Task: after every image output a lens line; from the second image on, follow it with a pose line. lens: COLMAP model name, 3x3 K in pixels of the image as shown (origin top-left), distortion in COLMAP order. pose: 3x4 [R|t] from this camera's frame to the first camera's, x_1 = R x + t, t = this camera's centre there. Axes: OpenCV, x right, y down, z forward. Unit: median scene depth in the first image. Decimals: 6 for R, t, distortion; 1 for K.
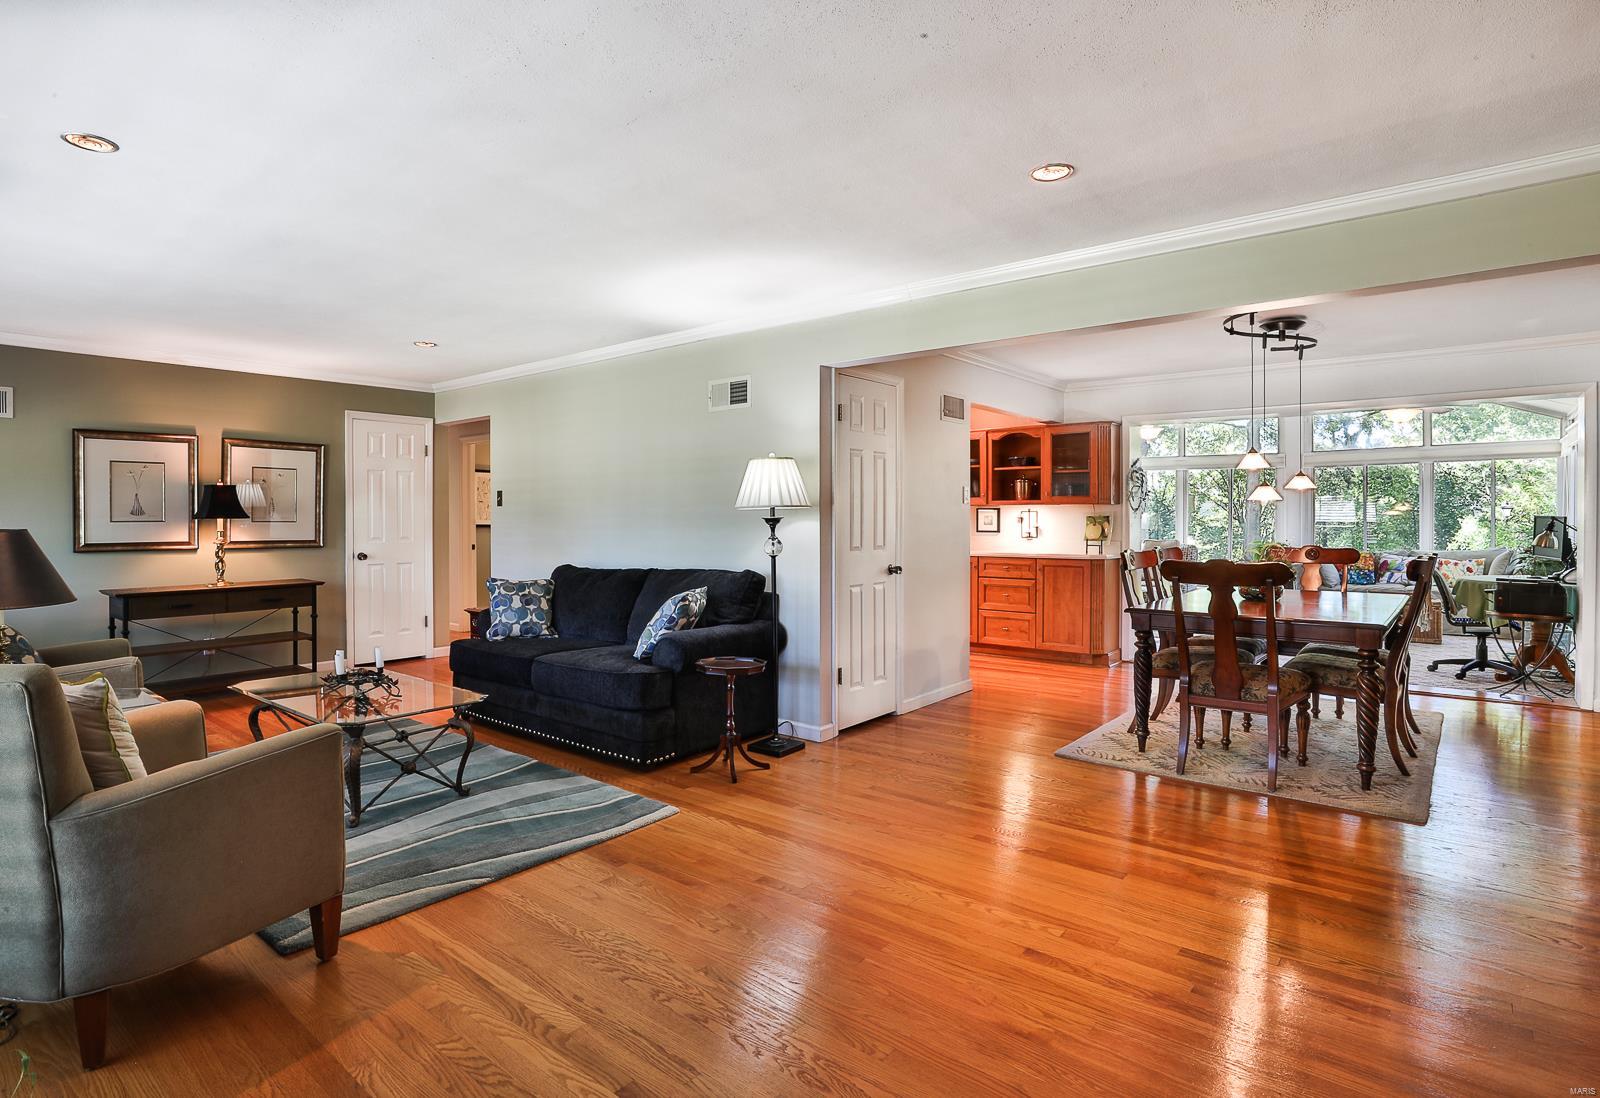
lens RADIAL K [[750.8, 0, 799.1], [0, 750.8, 521.8], [0, 0, 1]] dist [-0.000747, -0.000127]
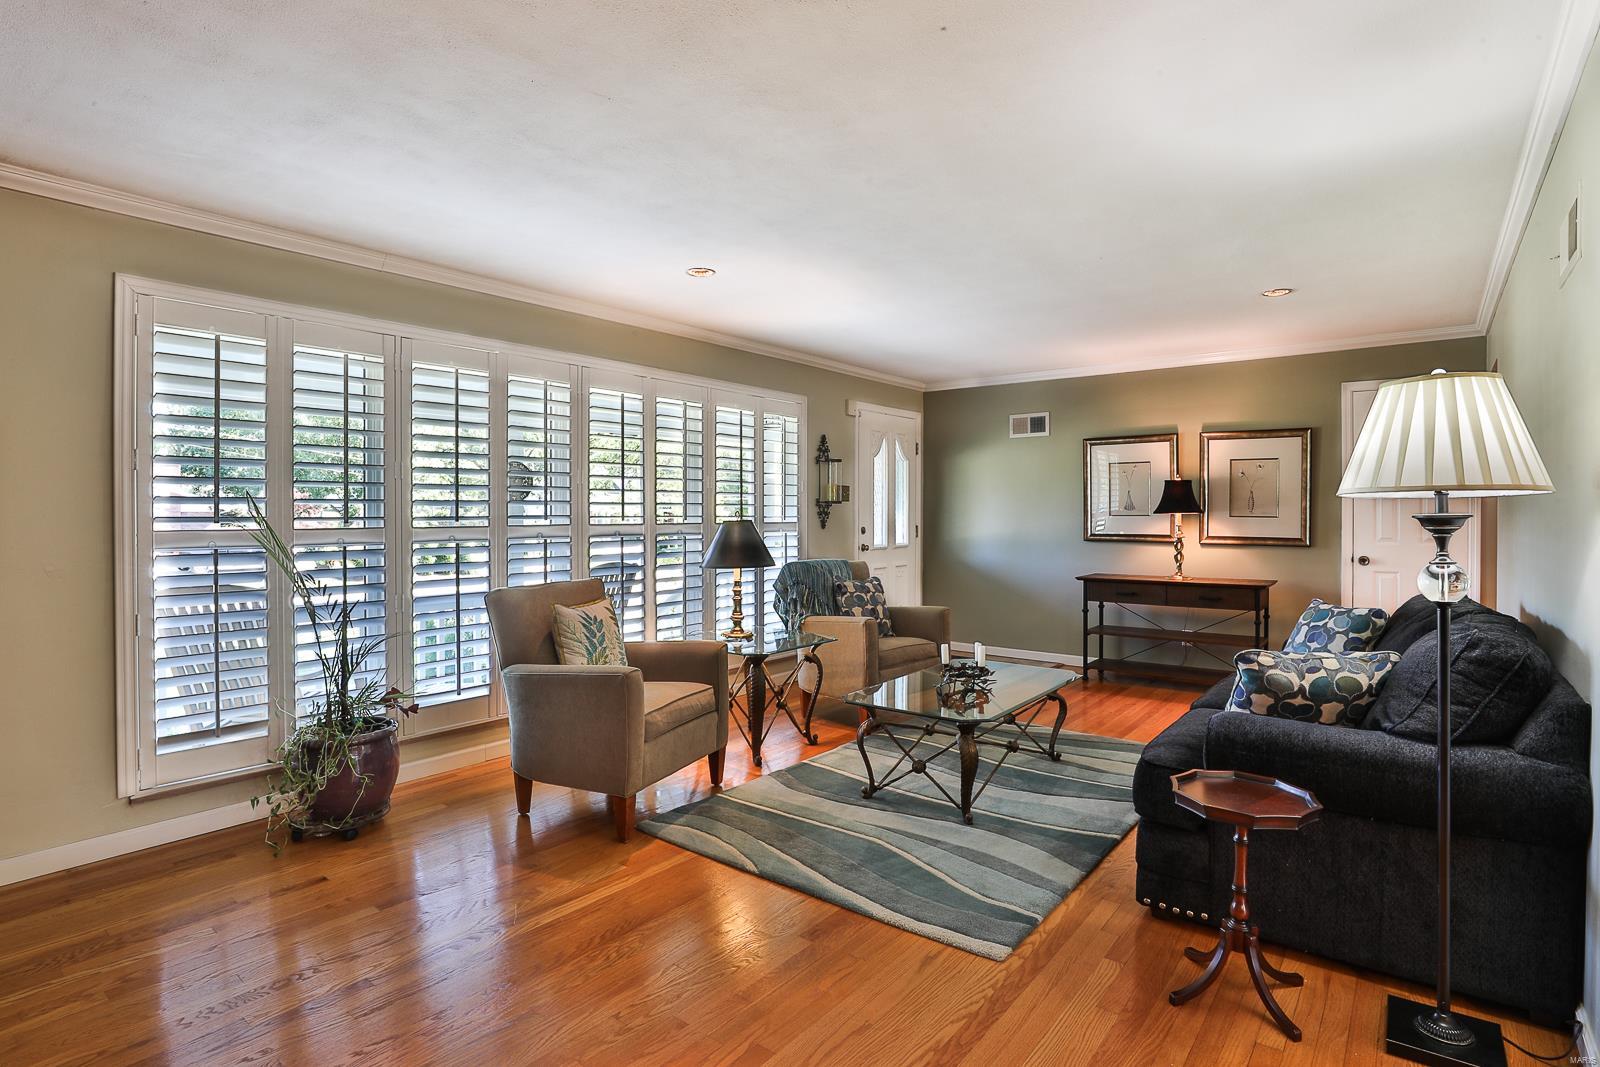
lens RADIAL K [[806.6, 0, 800.0], [0, 806.6, 533.5], [0, 0, 1]] dist [-0.026051, 0.000435]
pose [[0.061283, 0.027051, -0.997754, 0.400328], [-0.003551, 0.999632, 0.026883, -0.005856], [0.998114, 0.001896, 0.061356, 0.600880]]
